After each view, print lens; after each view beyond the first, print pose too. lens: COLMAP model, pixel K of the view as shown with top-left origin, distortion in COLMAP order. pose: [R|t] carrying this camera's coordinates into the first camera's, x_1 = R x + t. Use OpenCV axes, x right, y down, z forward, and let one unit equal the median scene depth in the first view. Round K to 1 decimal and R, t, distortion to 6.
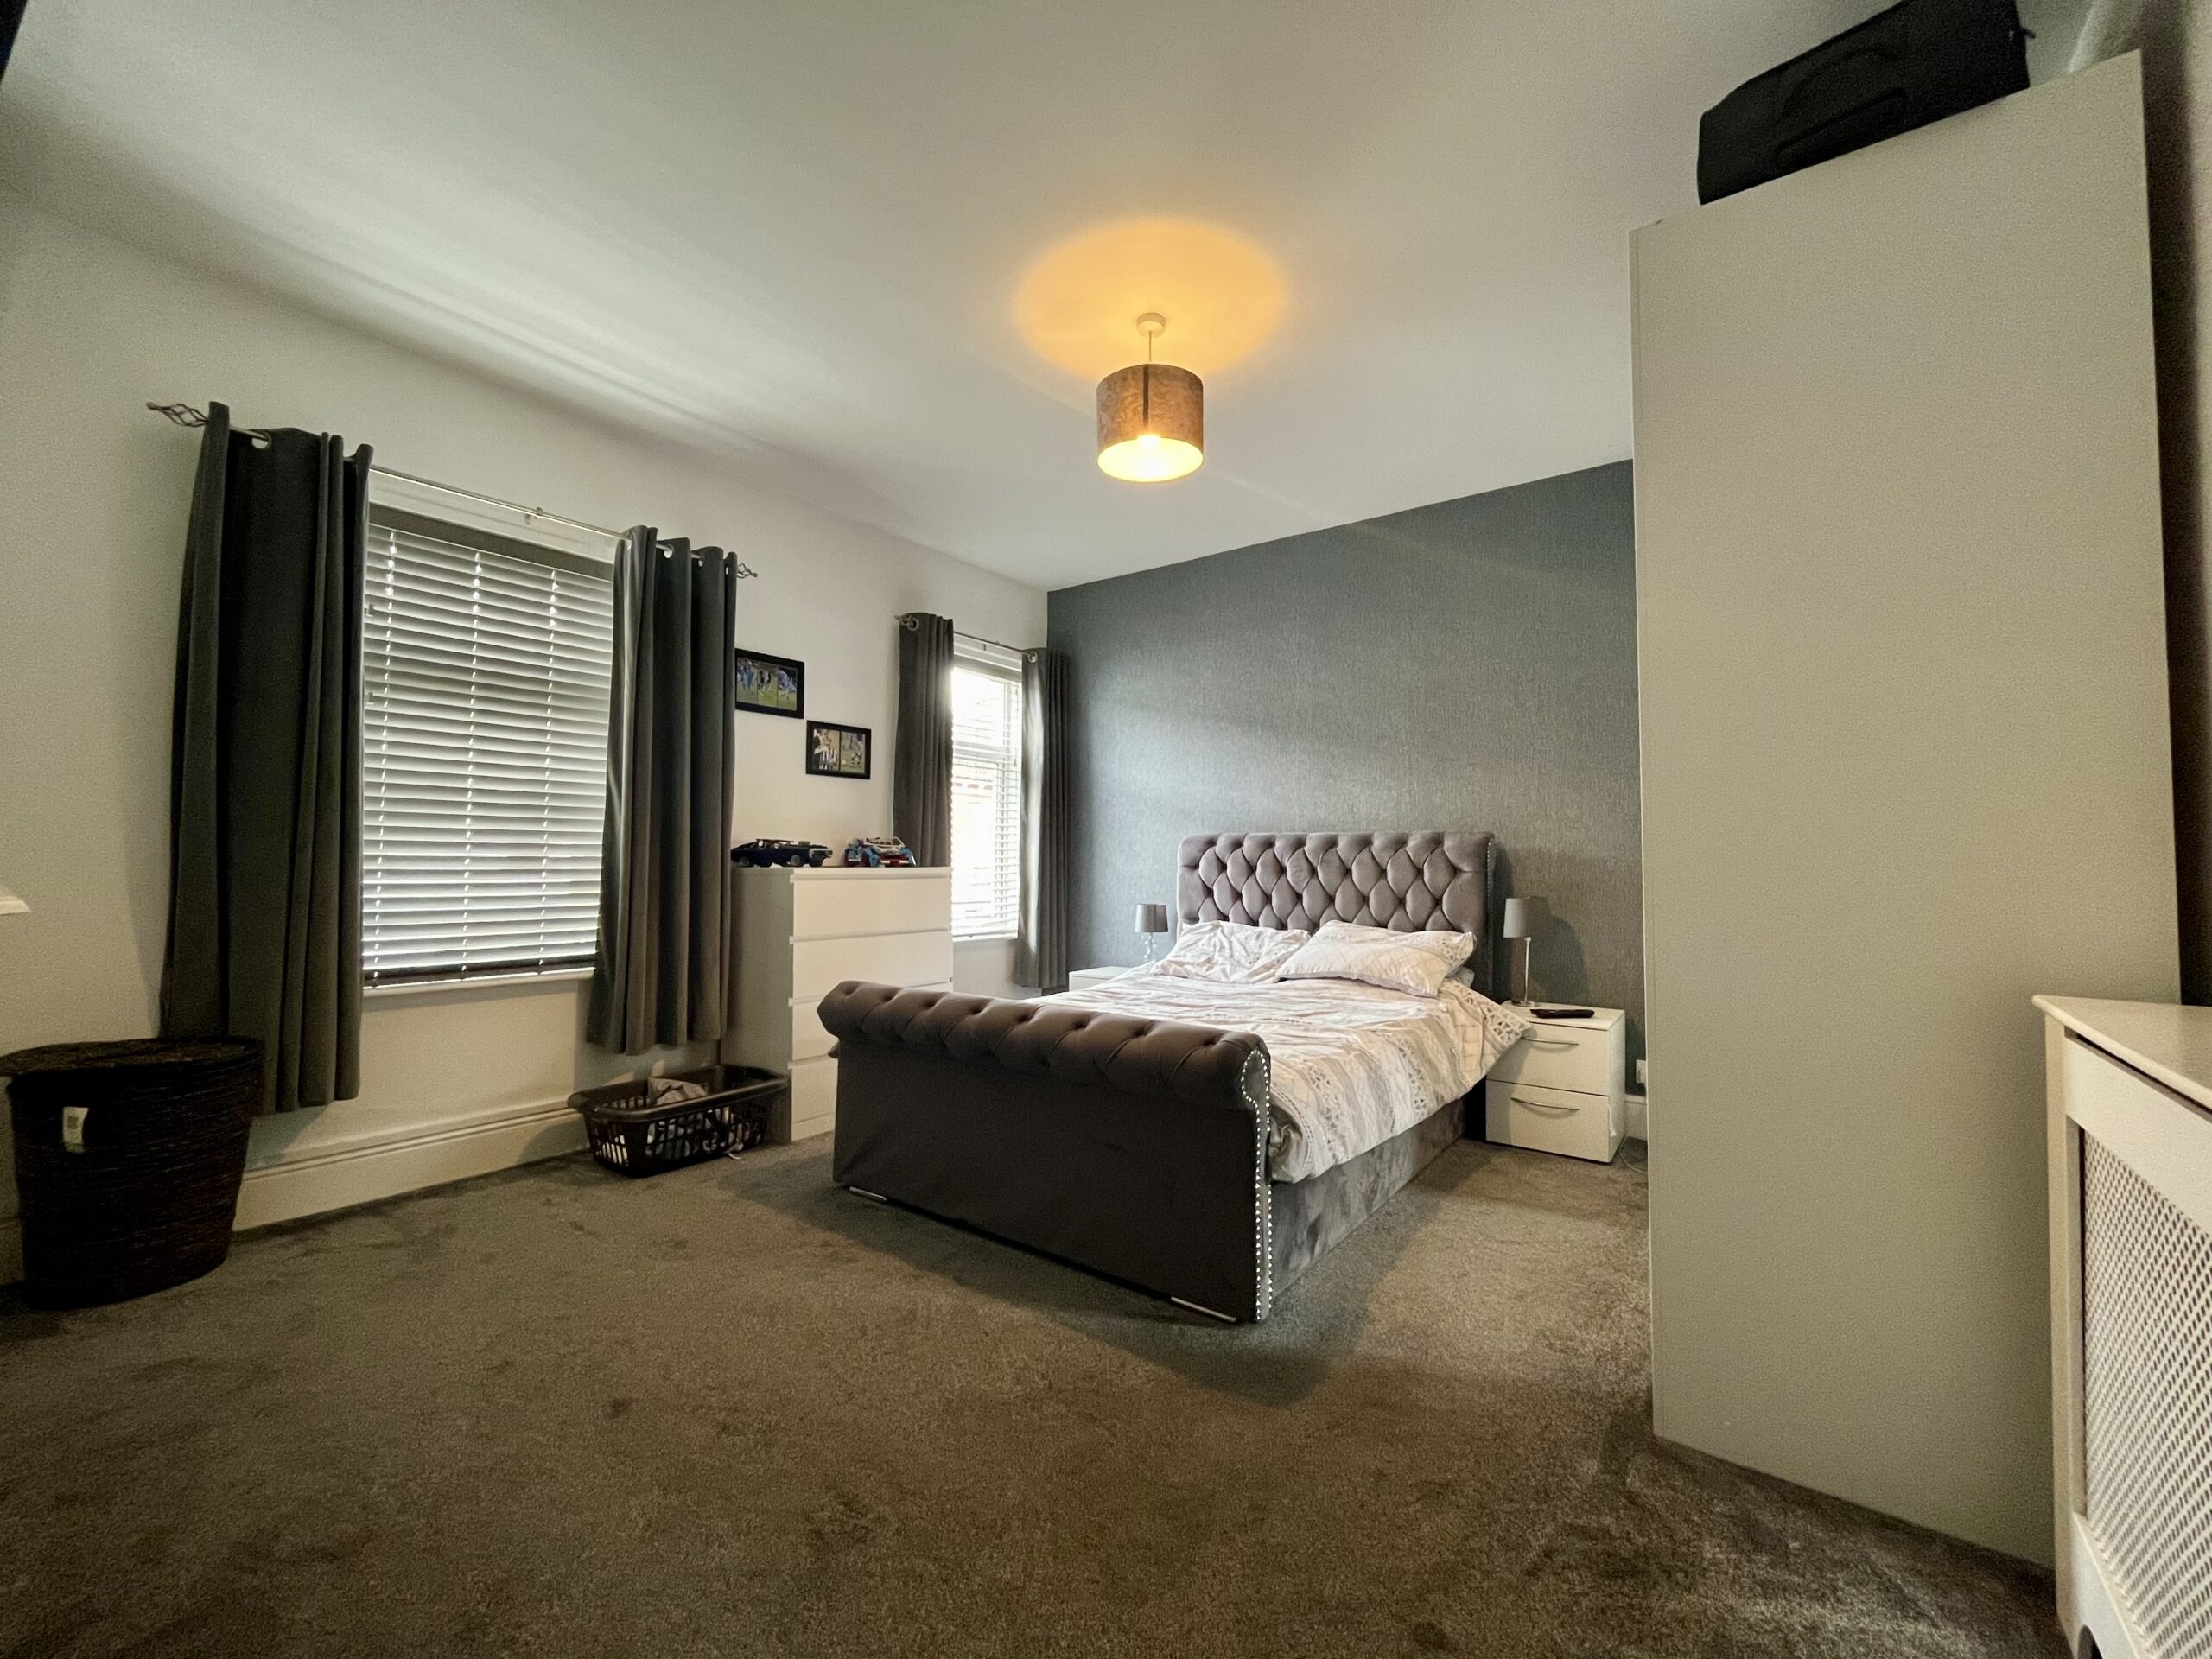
lens RADIAL K [[905.2, 0, 1101.7], [0, 905.2, 833.4], [0, 0, 1]] dist [-0.002643, 0.000708]
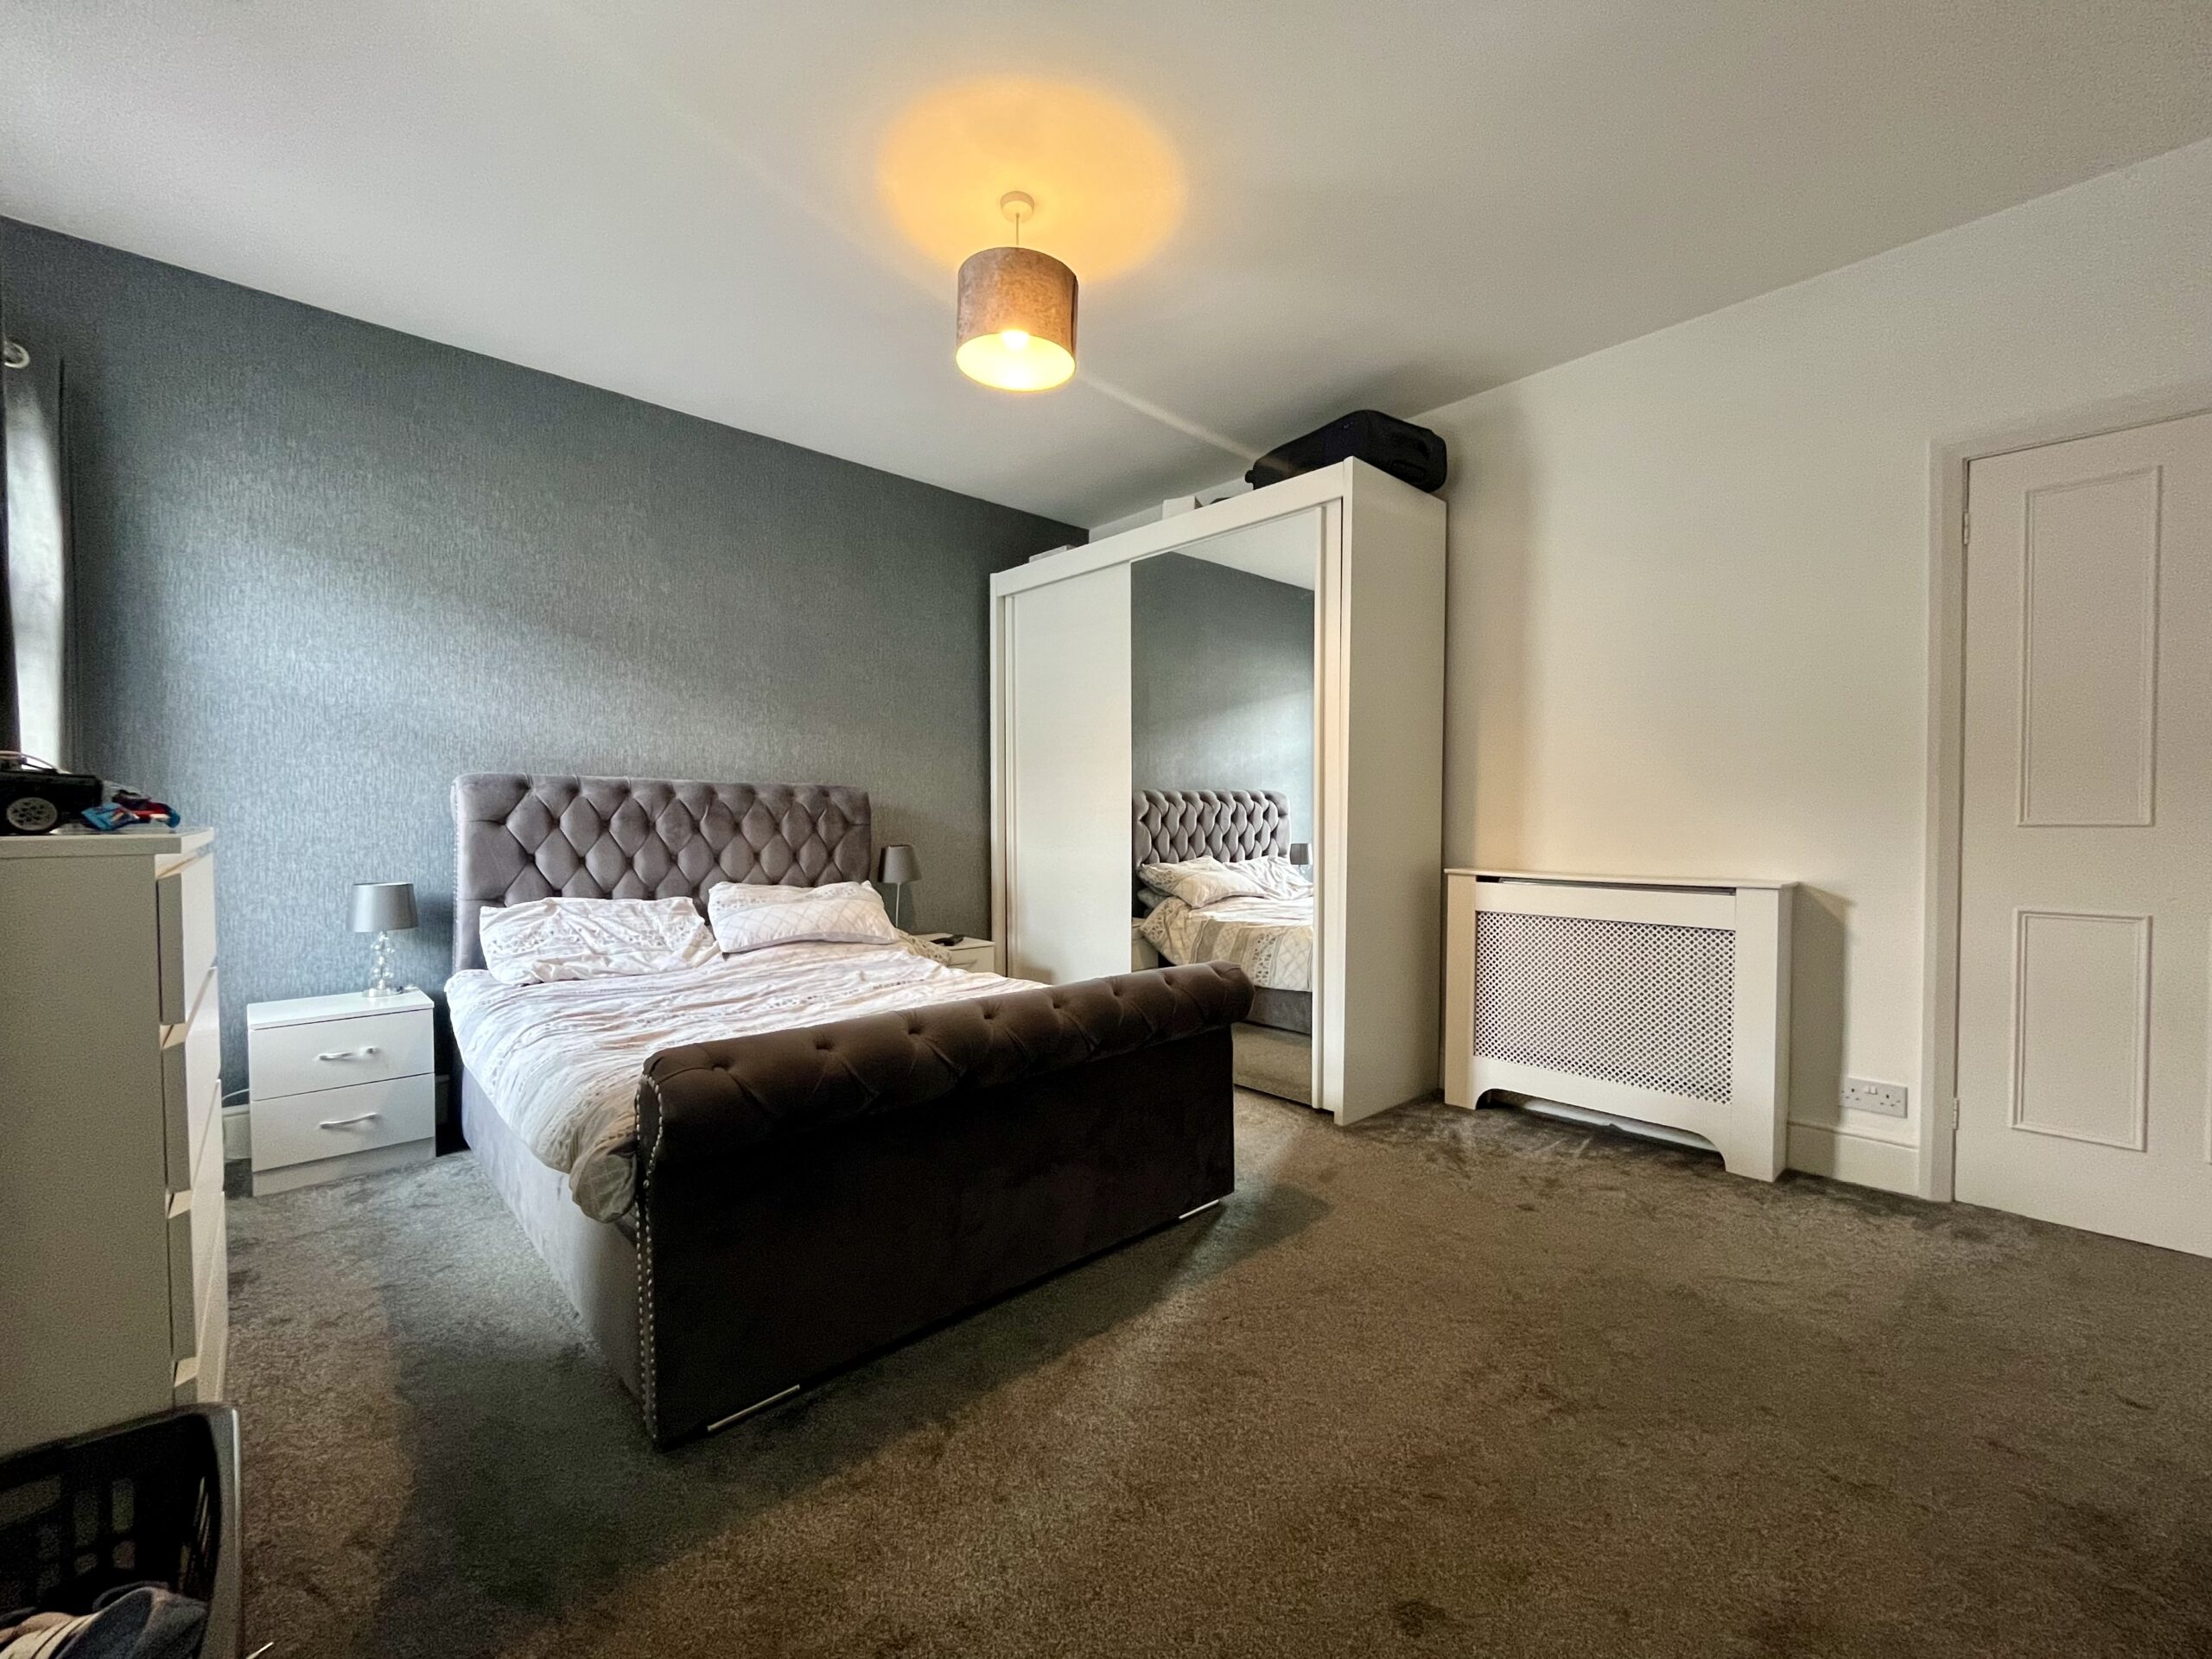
lens RADIAL K [[905.2, 0, 1102.2], [0, 905.2, 831.9], [0, 0, 1]] dist [-0.002643, 0.000708]
pose [[0.179565, -0.016958, 0.983600, -0.524686], [-0.032141, 0.999216, 0.023095, 0.015847], [-0.983221, -0.035761, 0.178879, 0.481356]]
